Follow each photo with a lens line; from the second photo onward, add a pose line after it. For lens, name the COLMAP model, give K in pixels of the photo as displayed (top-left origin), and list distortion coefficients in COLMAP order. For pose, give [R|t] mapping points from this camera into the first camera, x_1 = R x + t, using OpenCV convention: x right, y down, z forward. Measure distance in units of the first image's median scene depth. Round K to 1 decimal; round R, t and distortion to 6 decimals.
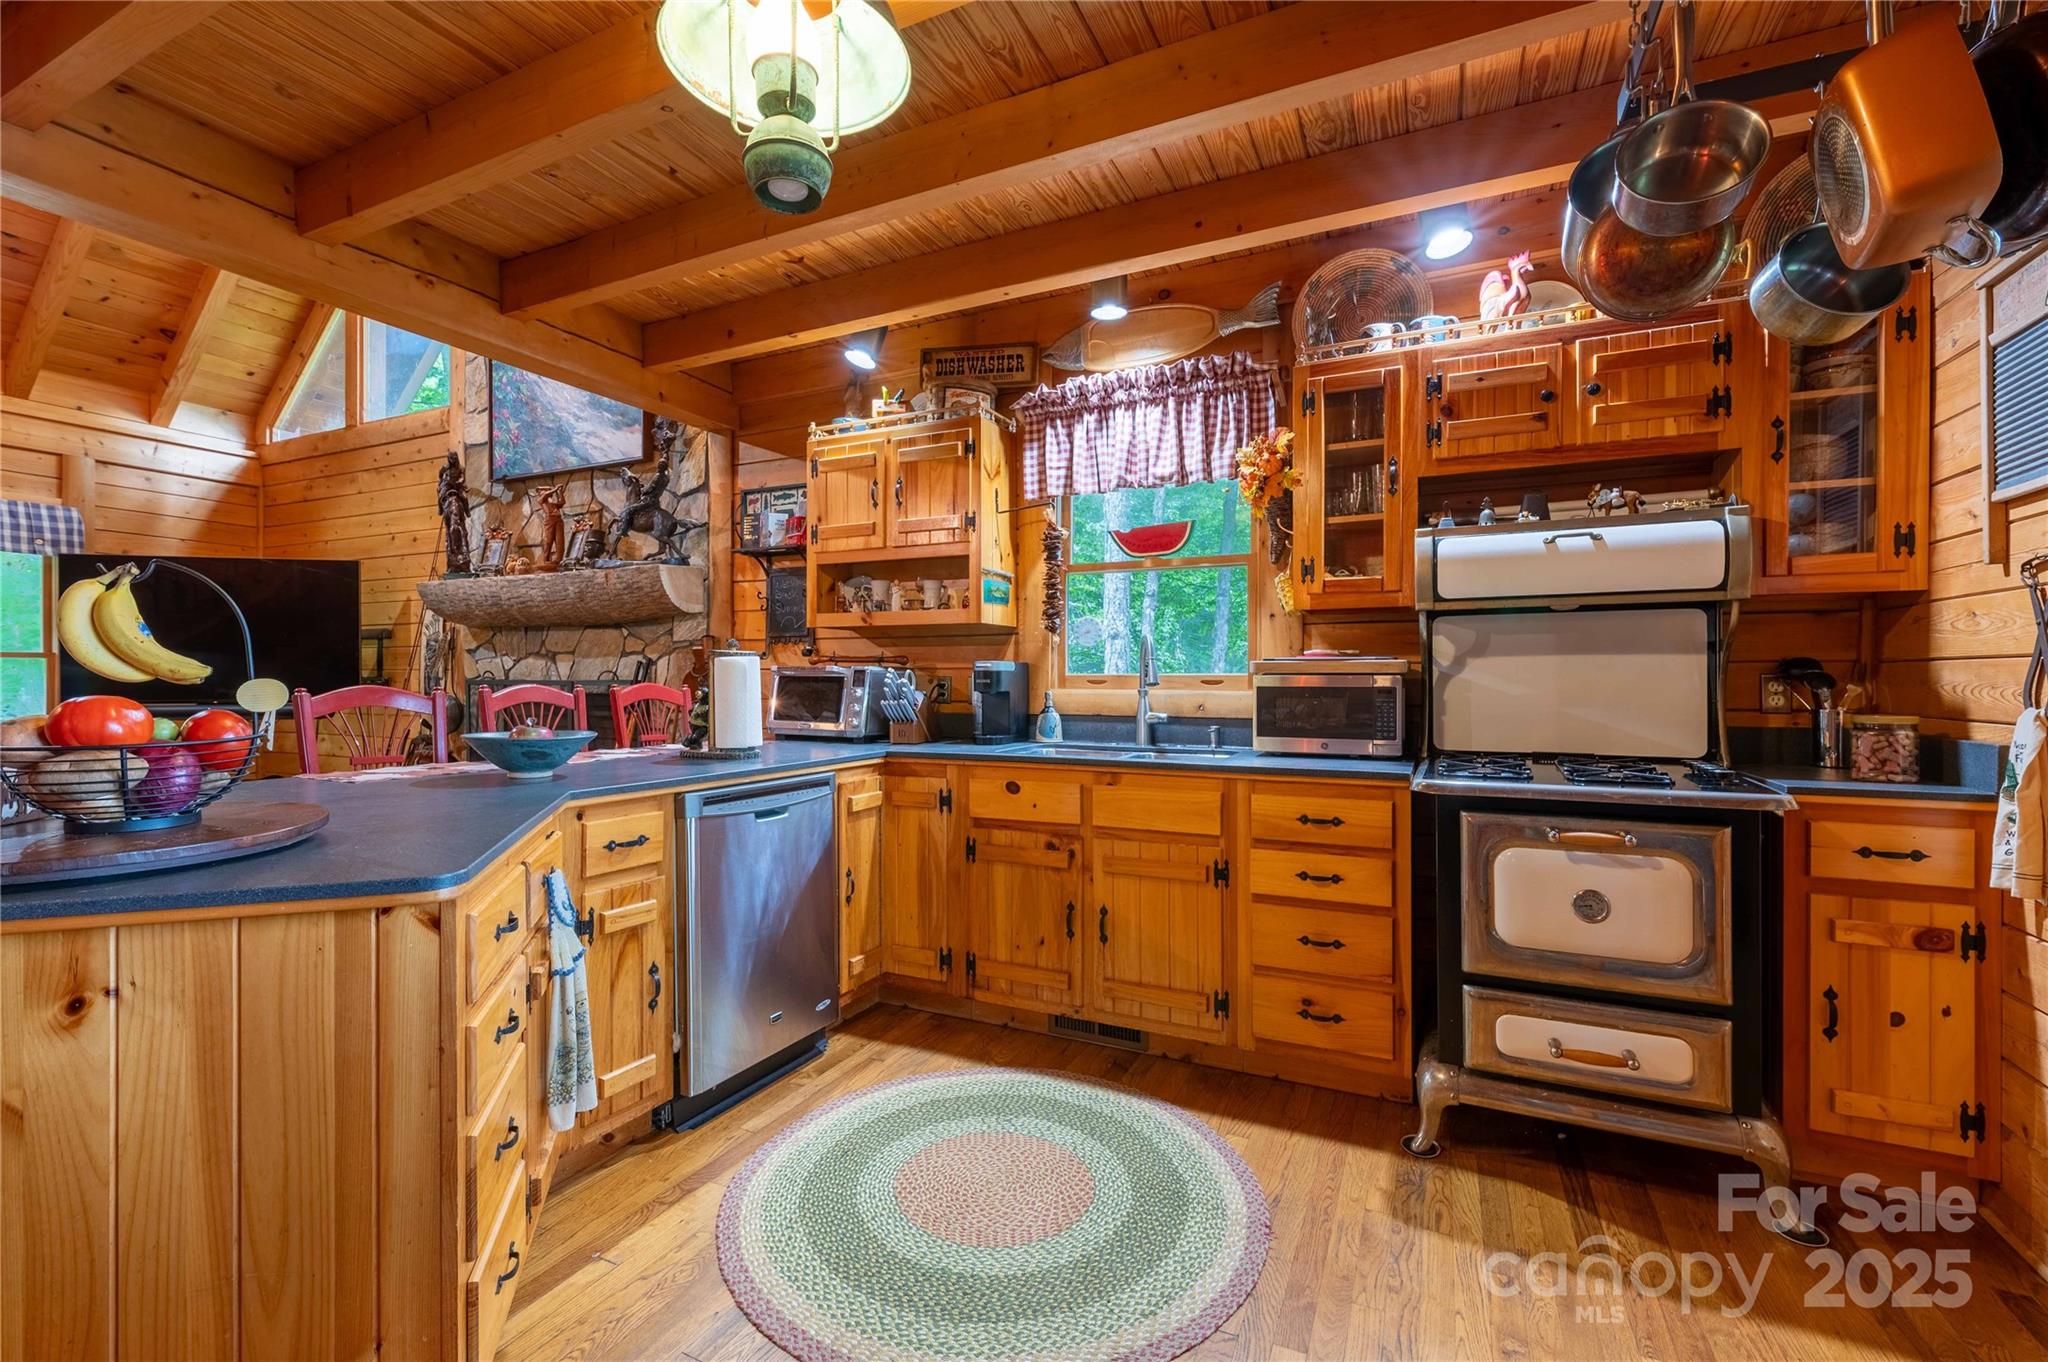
lens RADIAL K [[869.2, 0, 1021.8], [0, 869.2, 676.3], [0, 0, 1]] dist [0.003438, -0.001015]
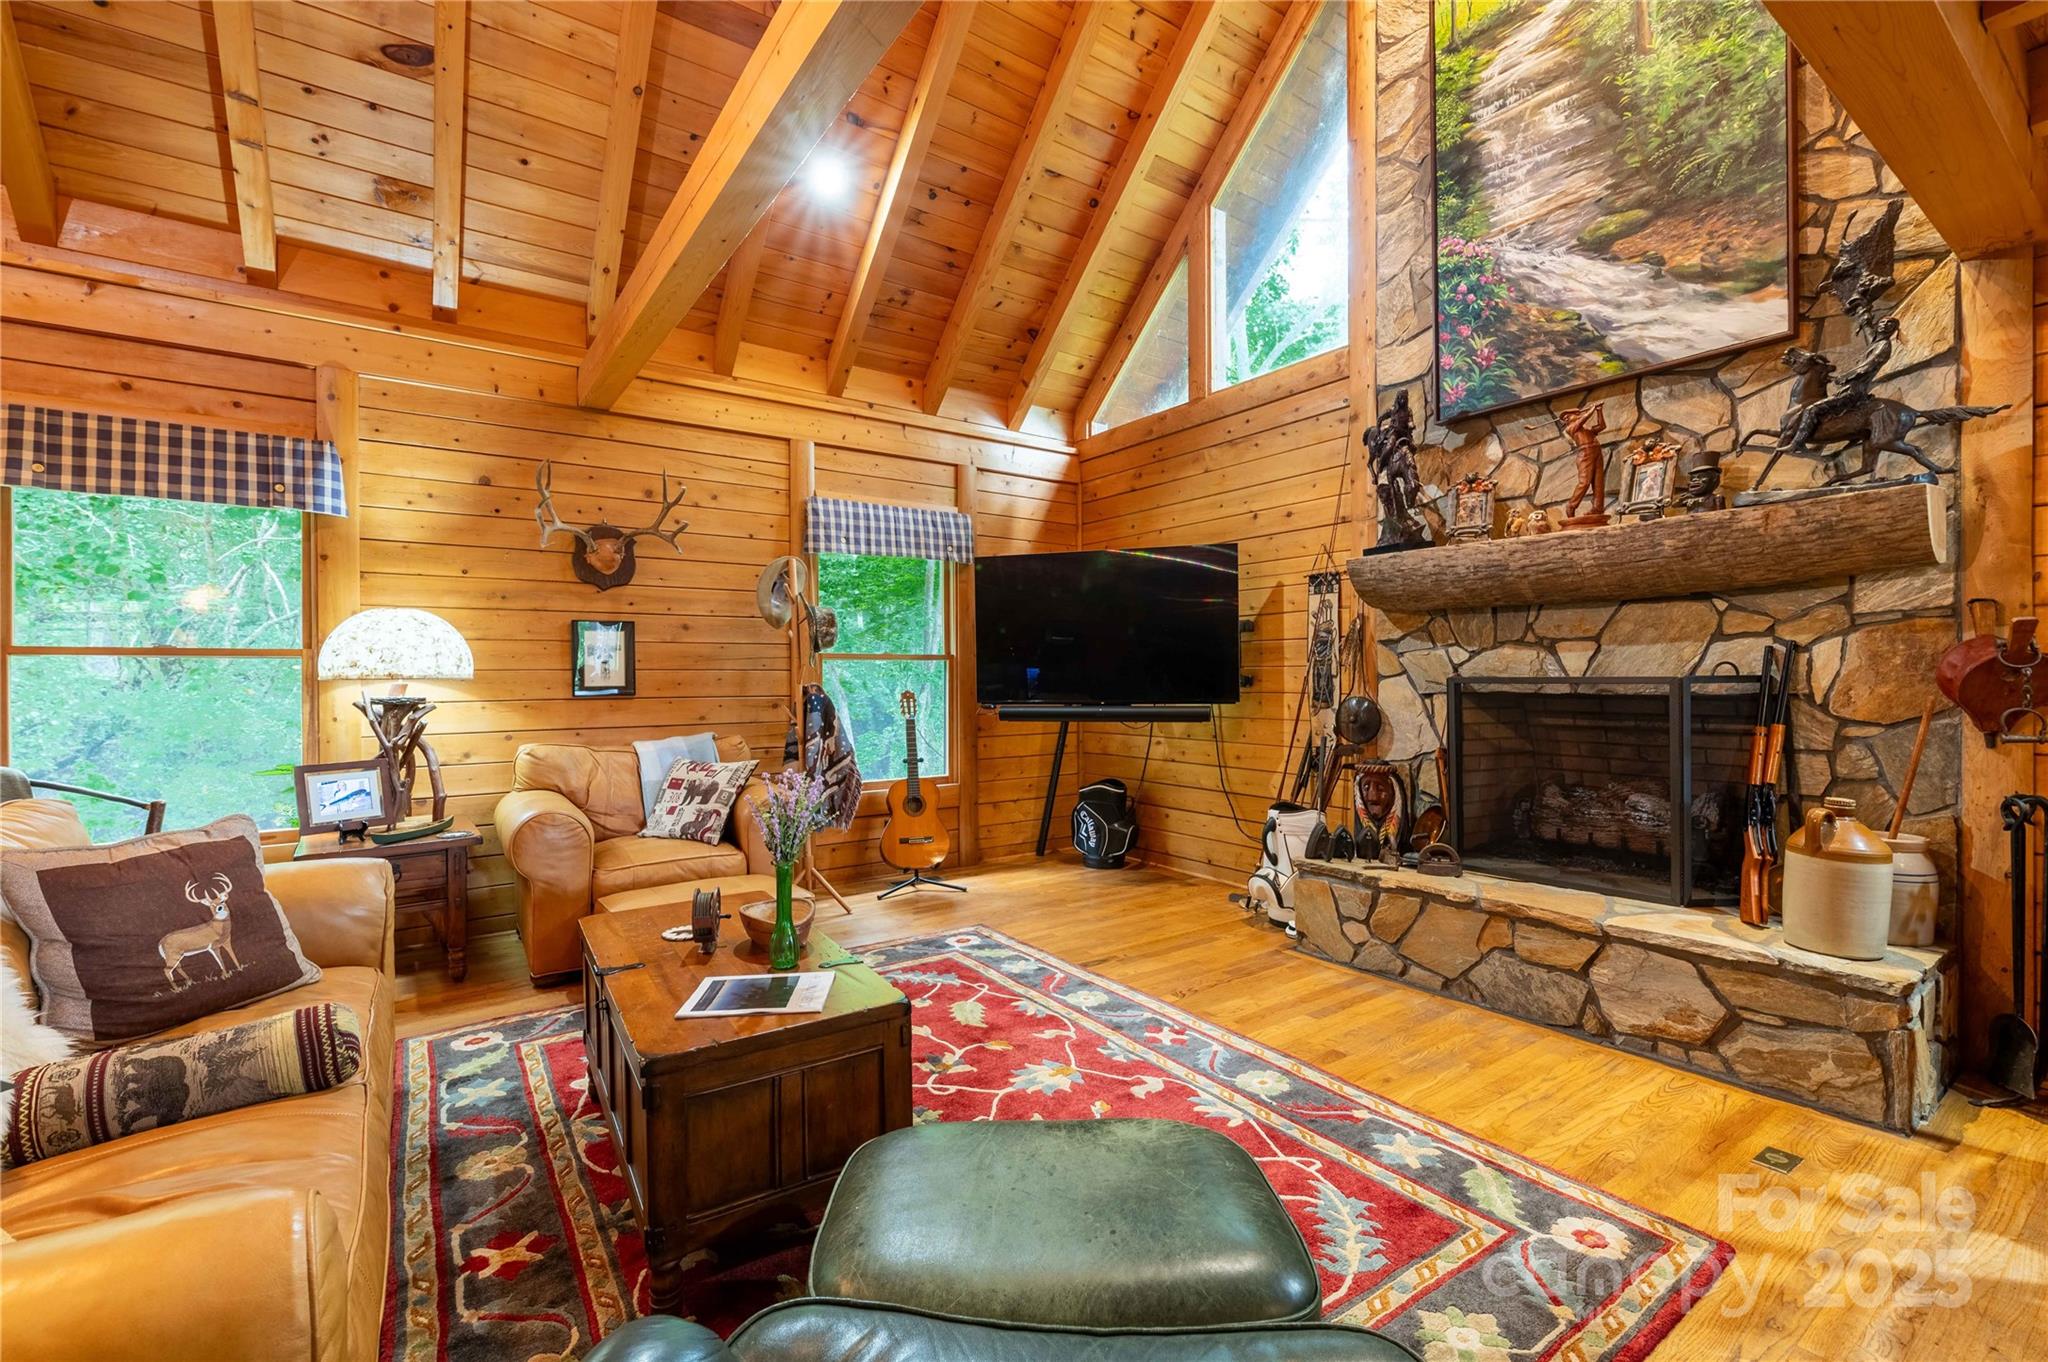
lens RADIAL K [[869.2, 0, 1023.4], [0, 869.2, 676.8], [0, 0, 1]] dist [0.003438, -0.001015]
pose [[0.871297, -0.007514, -0.490698, -0.871125], [0.010000, 0.999947, 0.002444, -0.003055], [0.490653, -0.007037, 0.871326, 0.212685]]
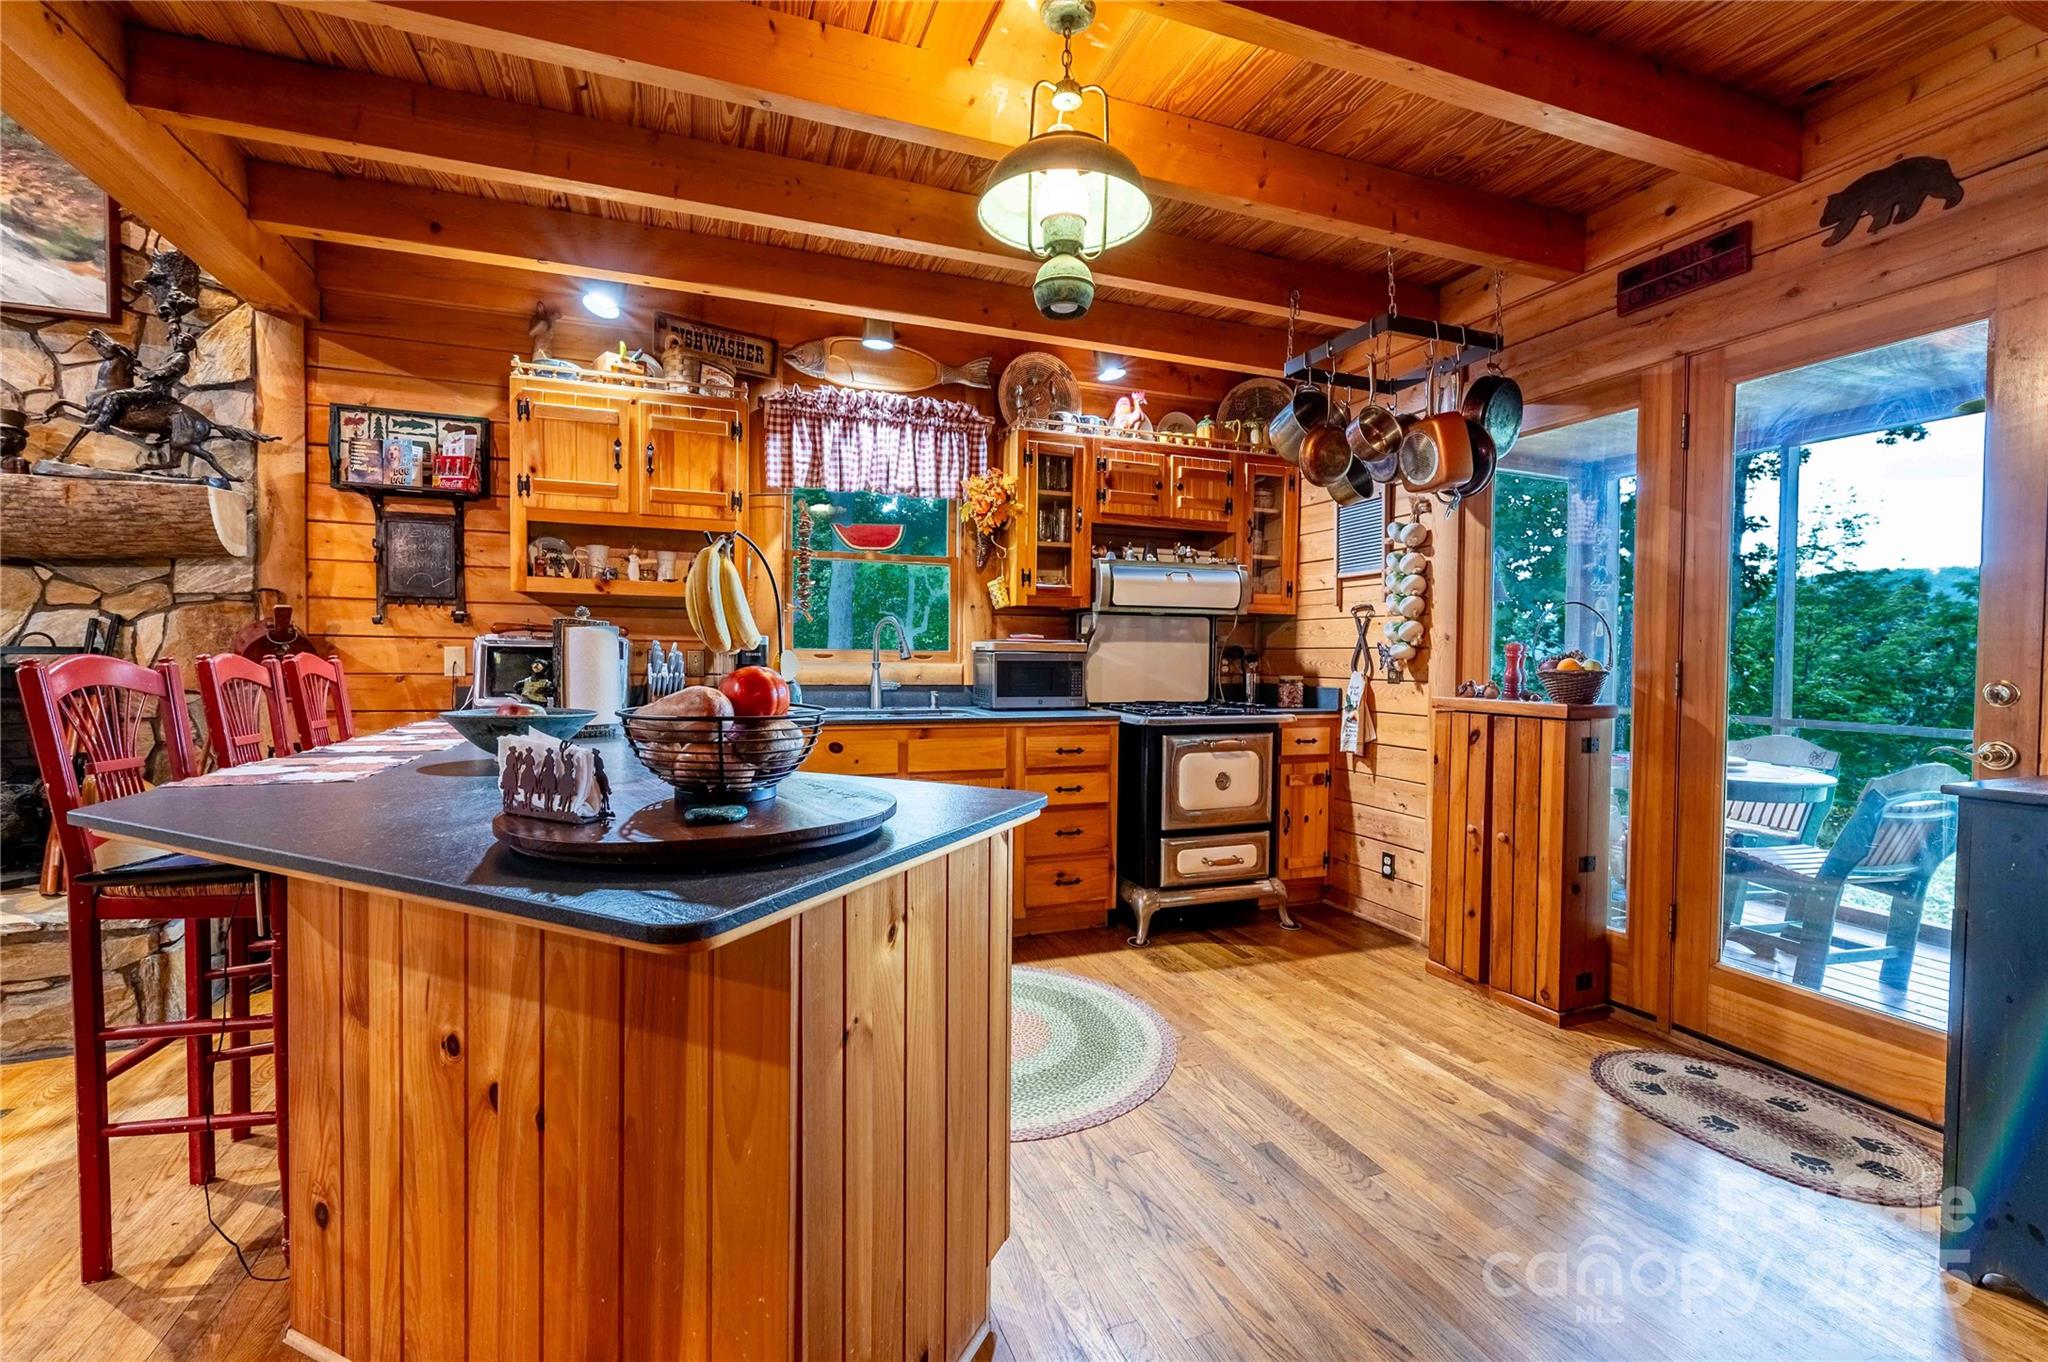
lens RADIAL K [[869.2, 0, 1023.8], [0, 869.2, 676.3], [0, 0, 1]] dist [0.003438, -0.001015]
pose [[0.693640, -0.009833, 0.720254, -0.611104], [-0.011671, 0.999622, 0.024887, 0.001715], [-0.720227, -0.025668, 0.693264, 0.024499]]
